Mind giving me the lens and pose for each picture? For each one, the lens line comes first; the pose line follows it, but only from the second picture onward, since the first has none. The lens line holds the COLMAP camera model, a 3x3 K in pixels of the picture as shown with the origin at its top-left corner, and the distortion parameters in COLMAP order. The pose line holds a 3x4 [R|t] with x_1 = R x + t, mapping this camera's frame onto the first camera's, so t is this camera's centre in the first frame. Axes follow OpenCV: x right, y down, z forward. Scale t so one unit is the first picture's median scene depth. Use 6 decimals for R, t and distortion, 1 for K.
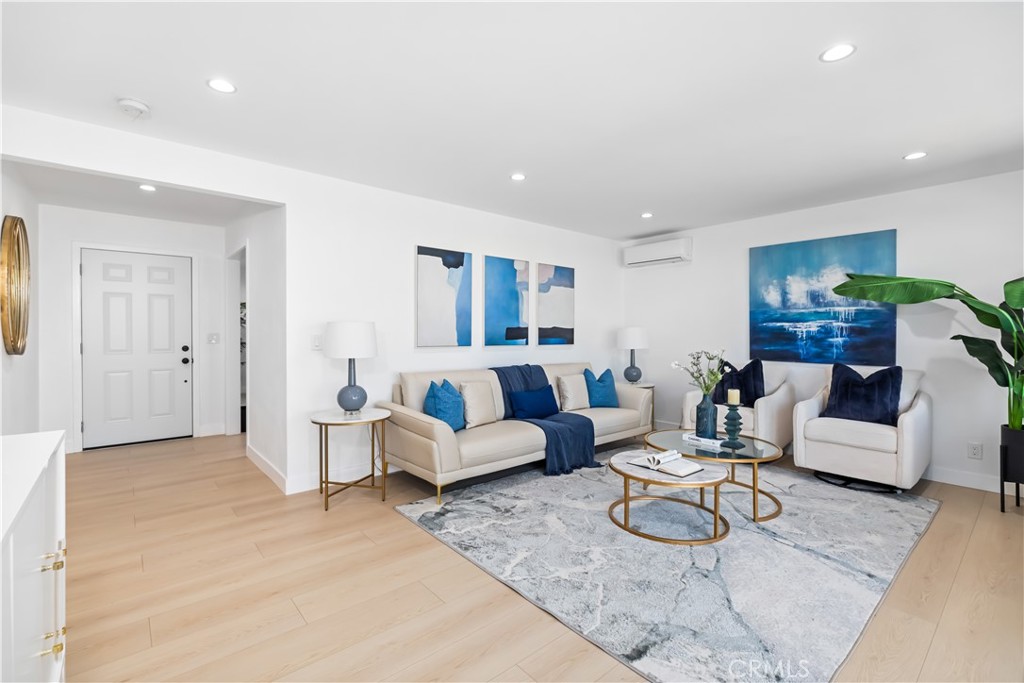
lens RADIAL K [[456.3, 0, 507.9], [0, 456.3, 327.7], [0, 0, 1]] dist [0.002774, 0.000266]
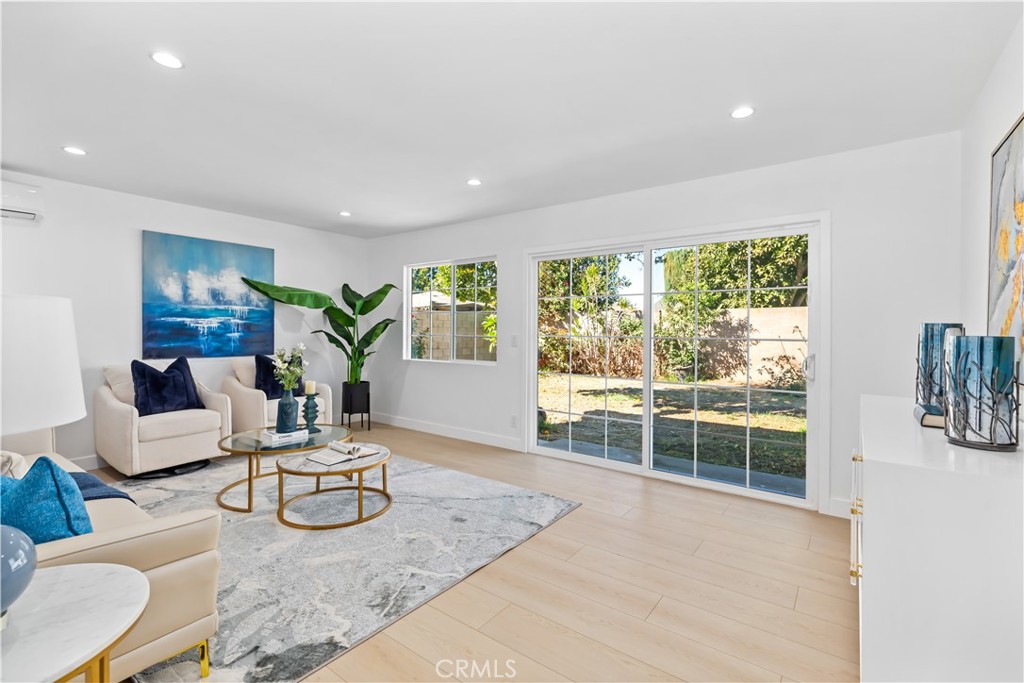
lens RADIAL K [[456.3, 0, 507.9], [0, 456.3, 327.7], [0, 0, 1]] dist [0.002774, 0.000266]
pose [[-0.216870, -0.002287, 0.976198, -0.524475], [-0.017385, 0.999848, -0.001519, -0.000947], [-0.976046, -0.017301, -0.216877, 0.580686]]
